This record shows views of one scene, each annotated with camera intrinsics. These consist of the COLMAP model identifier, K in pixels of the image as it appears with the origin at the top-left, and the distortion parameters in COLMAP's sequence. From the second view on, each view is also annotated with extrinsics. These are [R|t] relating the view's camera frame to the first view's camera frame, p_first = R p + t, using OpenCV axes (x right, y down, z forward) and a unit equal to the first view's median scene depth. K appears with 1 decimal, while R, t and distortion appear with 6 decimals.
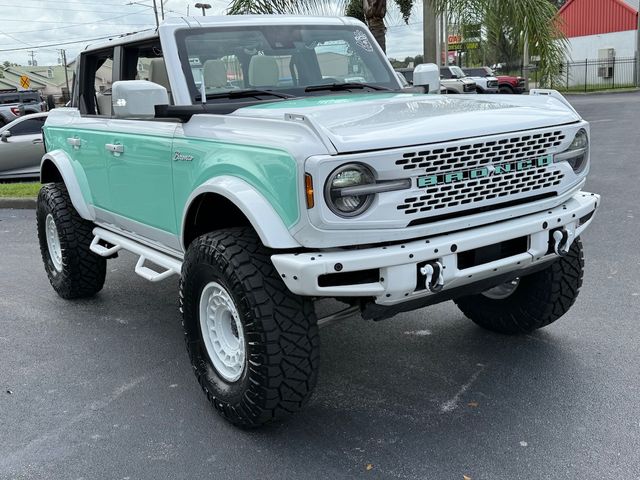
lens RADIAL K [[726.6, 0, 319.2], [0, 726.6, 239.1], [0, 0, 1]] dist [0.155940, 0.003083]
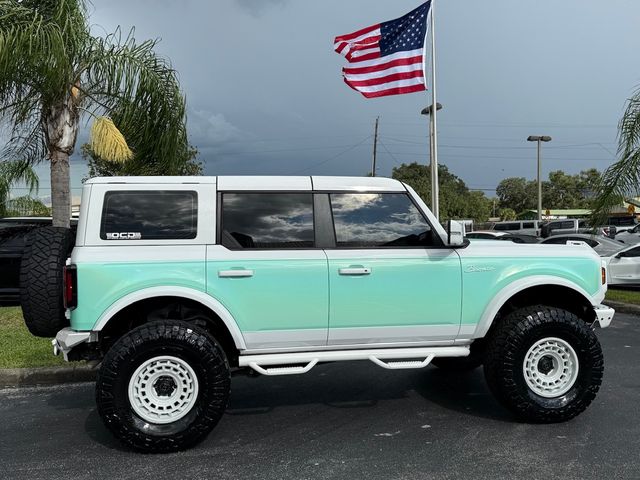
lens RADIAL K [[595.6, 0, 322.0], [0, 595.6, 238.5], [0, 0, 1]] dist [0.150663, -0.298652]
pose [[0.397905, 0.051969, 0.915953, -1.788450], [0.180763, 0.974381, -0.133811, -0.077316], [-0.899442, 0.218815, 0.378318, 0.956698]]
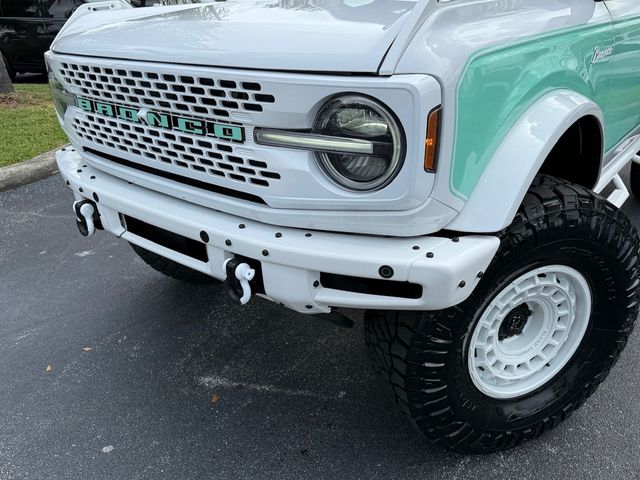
lens RADIAL K [[515.8, 0, 318.8], [0, 515.8, 241.7], [0, 0, 1]] dist [0.139897, -0.264499]
pose [[0.284591, 0.451309, -0.845771, 0.735943], [-0.195275, 0.891046, 0.409761, -0.219315], [0.938550, 0.048544, 0.341713, 1.004337]]
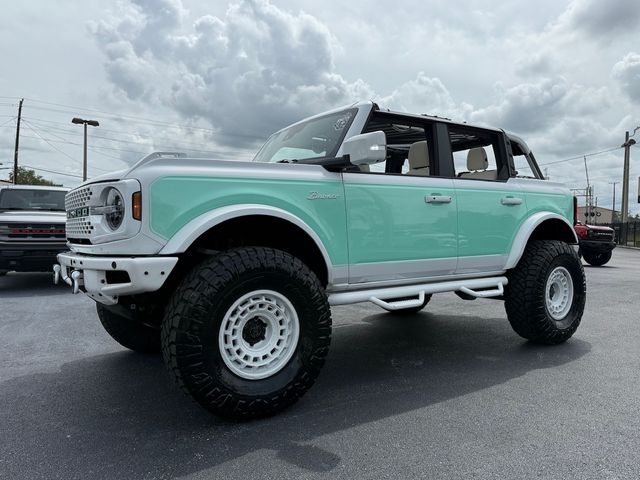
lens RADIAL K [[472.6, 0, 318.5], [0, 472.6, 239.7], [0, 0, 1]] dist [0.069002, -0.000531]
pose [[0.012715, 0.084519, -0.996341, 1.181893], [-0.201549, 0.976186, 0.080237, -0.216608], [0.979396, 0.199792, 0.029447, 1.462748]]
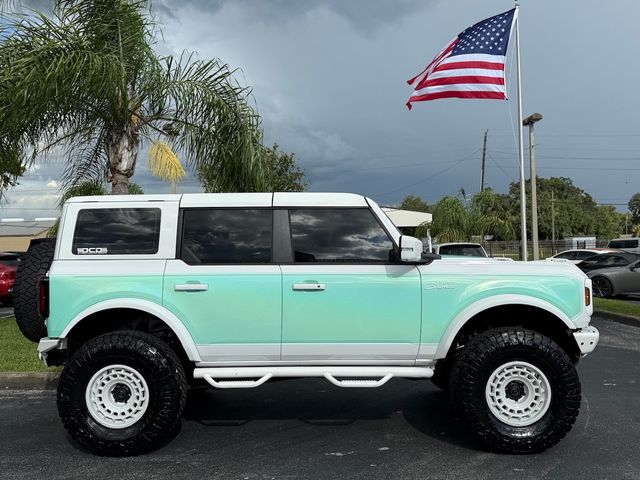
lens RADIAL K [[595.6, 0, 322.0], [0, 595.6, 238.5], [0, 0, 1]] dist [0.150663, -0.298652]
pose [[0.569401, 0.077989, 0.818352, -1.598232], [0.146051, 0.970055, -0.194067, -0.005825], [-0.808982, 0.230023, 0.540960, 0.607106]]
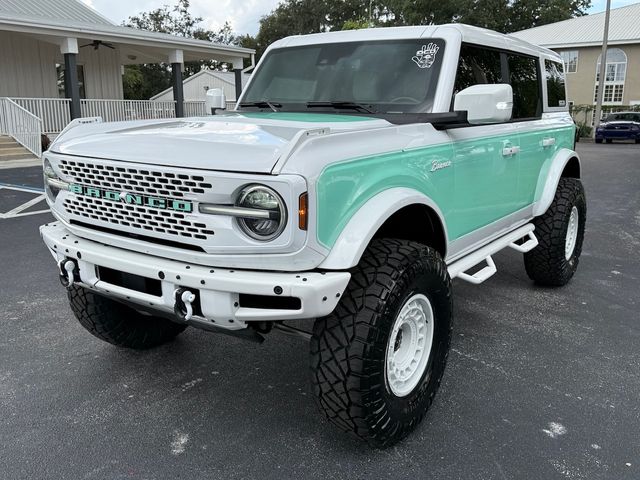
lens RADIAL K [[579.5, 0, 320.9], [0, 579.5, 241.1], [0, 0, 1]] dist [0.144547, -0.254867]
pose [[0.351626, 0.282357, -0.892543, 1.054999], [-0.227886, 0.950565, 0.210935, -0.266093], [0.907980, 0.129228, 0.398589, 0.945706]]
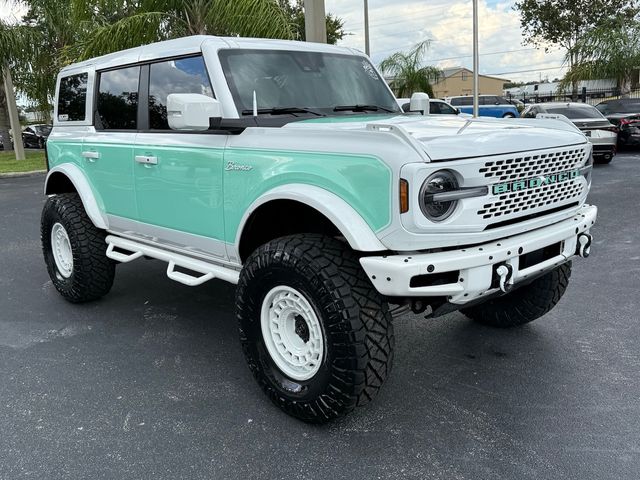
lens RADIAL K [[595.6, 0, 322.0], [0, 595.6, 238.5], [0, 0, 1]] dist [0.150663, -0.298652]
pose [[0.986307, -0.002441, 0.164900, -0.249541], [0.005330, 0.999840, -0.017078, 0.008106], [-0.164831, 0.017723, 0.986162, 0.154375]]
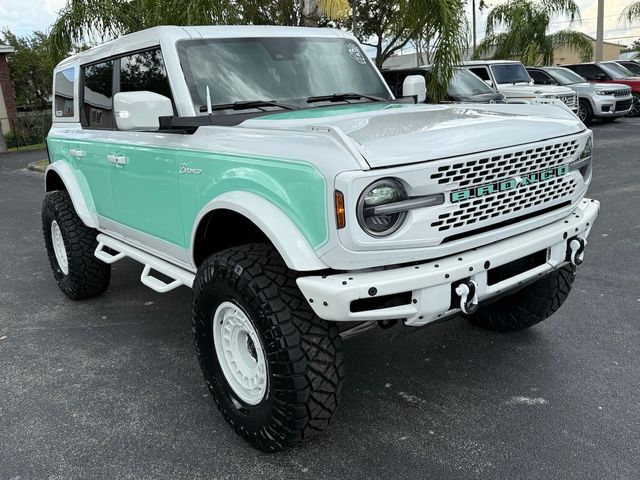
lens RADIAL K [[579.5, 0, 320.9], [0, 579.5, 241.1], [0, 0, 1]] dist [0.144547, -0.254867]
pose [[0.997339, -0.023674, 0.068947, -0.081055], [0.021462, 0.999237, 0.032644, -0.046785], [-0.069667, -0.031077, 0.997086, 0.246655]]
